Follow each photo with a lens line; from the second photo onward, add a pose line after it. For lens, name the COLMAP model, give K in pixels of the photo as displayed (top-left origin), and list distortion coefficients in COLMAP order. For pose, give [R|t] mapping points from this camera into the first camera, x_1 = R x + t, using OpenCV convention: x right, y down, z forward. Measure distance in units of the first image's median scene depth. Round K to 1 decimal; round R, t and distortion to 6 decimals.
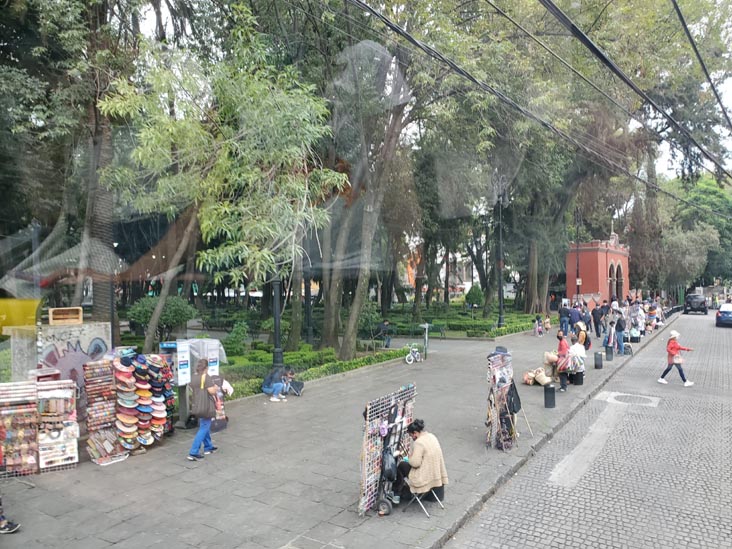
lens RADIAL K [[553.5, 0, 366.7], [0, 553.5, 275.5], [0, 0, 1]] dist [0.000994, 0.000558]
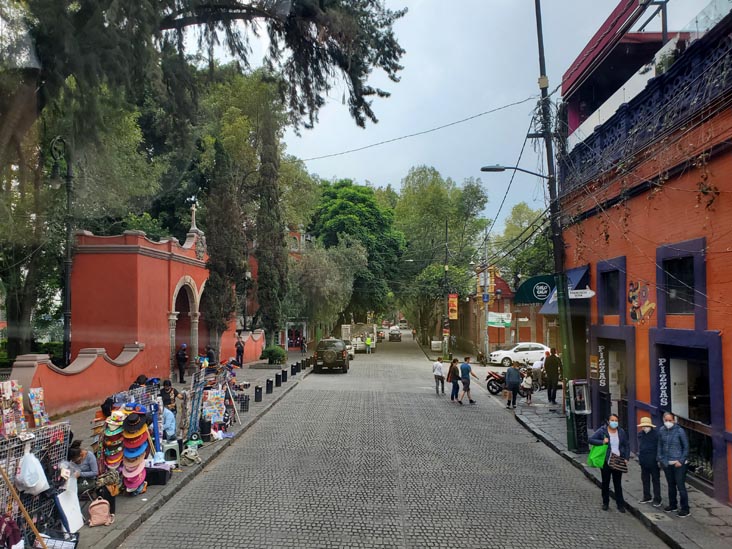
lens RADIAL K [[553.5, 0, 365.7], [0, 553.5, 275.2], [0, 0, 1]] dist [0.000994, 0.000558]
pose [[0.853028, 0.039867, 0.520339, 0.253607], [-0.008638, 0.998020, -0.062306, 0.000626], [-0.521793, 0.048654, 0.851684, 0.377425]]
